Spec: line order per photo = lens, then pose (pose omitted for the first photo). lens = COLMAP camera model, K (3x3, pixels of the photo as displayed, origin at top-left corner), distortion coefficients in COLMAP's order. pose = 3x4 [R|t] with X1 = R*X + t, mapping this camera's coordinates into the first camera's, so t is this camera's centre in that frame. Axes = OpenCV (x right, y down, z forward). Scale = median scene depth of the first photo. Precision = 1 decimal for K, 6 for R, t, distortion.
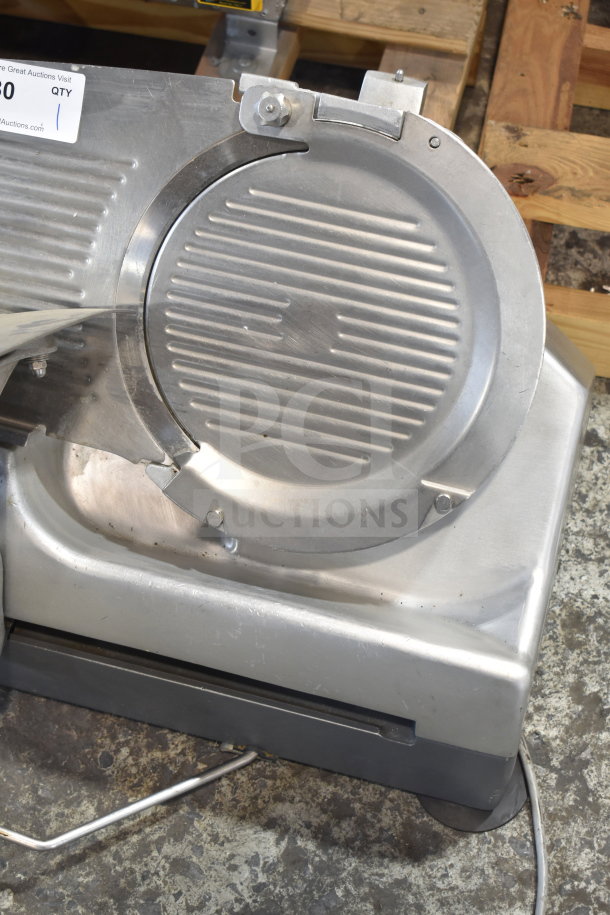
lens RADIAL K [[1605.4, 0, 305.6], [0, 1605.4, 458.0], [0, 0, 1]] dist [0.020178, 0.000000]
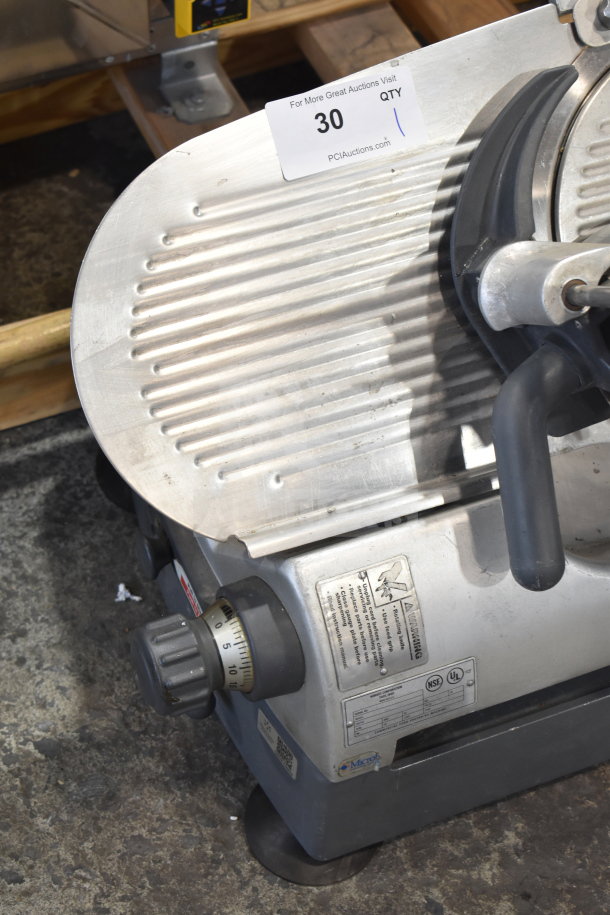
lens RADIAL K [[1928.2, 0, 305.7], [0, 1928.2, 457.4], [0, 0, 1]] dist [0.069844, 0.000000]
pose [[0.788306, -0.457257, 0.411692, -0.629694], [0.492671, 0.869916, 0.022831, -0.091040], [-0.368578, 0.184831, 0.911037, 0.084537]]
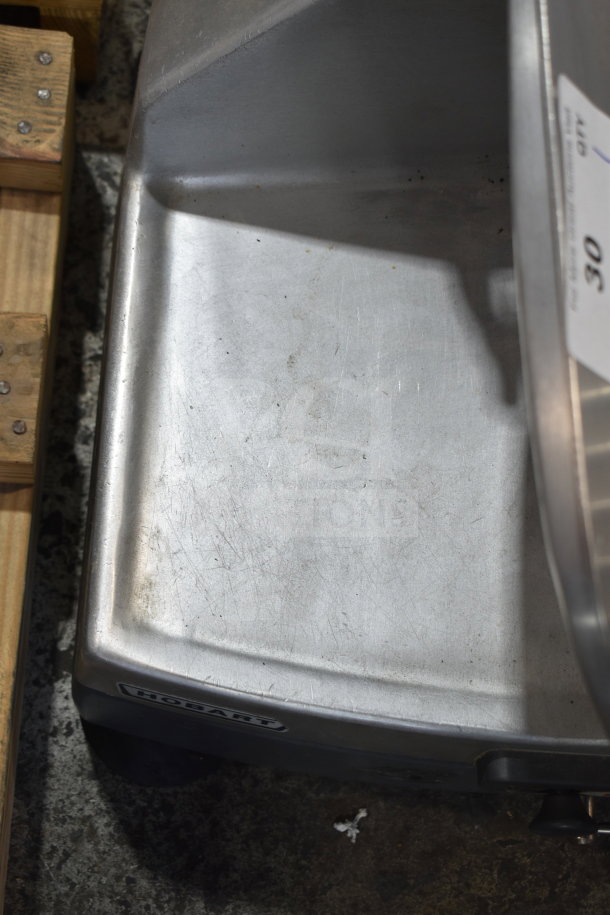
lens RADIAL K [[1424.3, 0, 306.6], [0, 1424.3, 456.3], [0, 0, 1]] dist [-0.030044, 0.000000]
pose [[-0.224461, -0.933115, 0.280915, -0.297910], [0.727278, 0.031460, 0.685621, -0.496693], [-0.648601, 0.358199, 0.671573, 0.718315]]
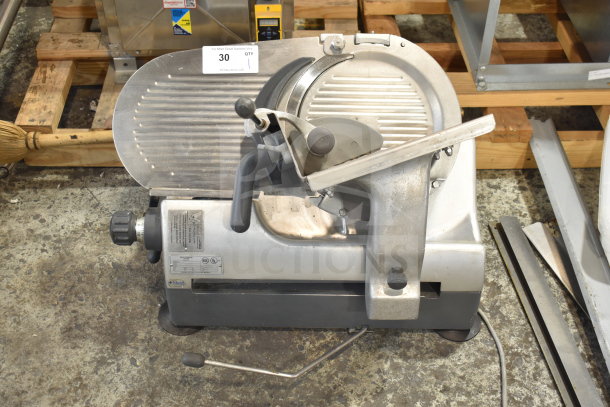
lens RADIAL K [[818.0, 0, 303.8], [0, 818.0, 203.4], [0, 0, 1]] dist [-0.039383, 0.000000]
pose [[0.968523, -0.177508, 0.174509, -0.291973], [0.211183, 0.957068, -0.198549, 0.229133], [-0.131773, 0.229153, 0.964430, -0.148823]]
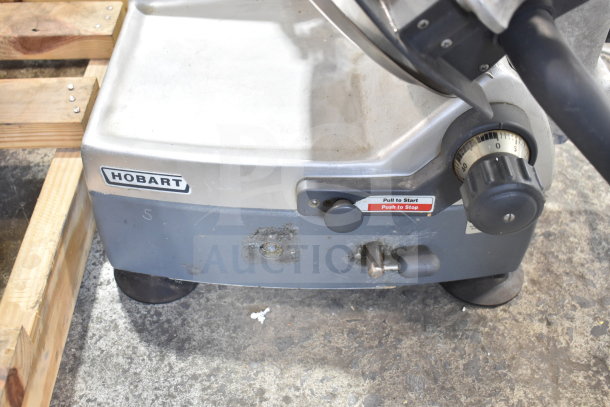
lens RADIAL K [[686.6, 0, 303.3], [0, 686.6, 202.5], [0, 0, 1]] dist [-0.060781, 0.000000]
pose [[-0.273209, -0.683352, 0.677043, -0.590827], [0.800441, 0.228863, 0.554000, -0.337928], [-0.533527, 0.693291, 0.484455, 0.845881]]
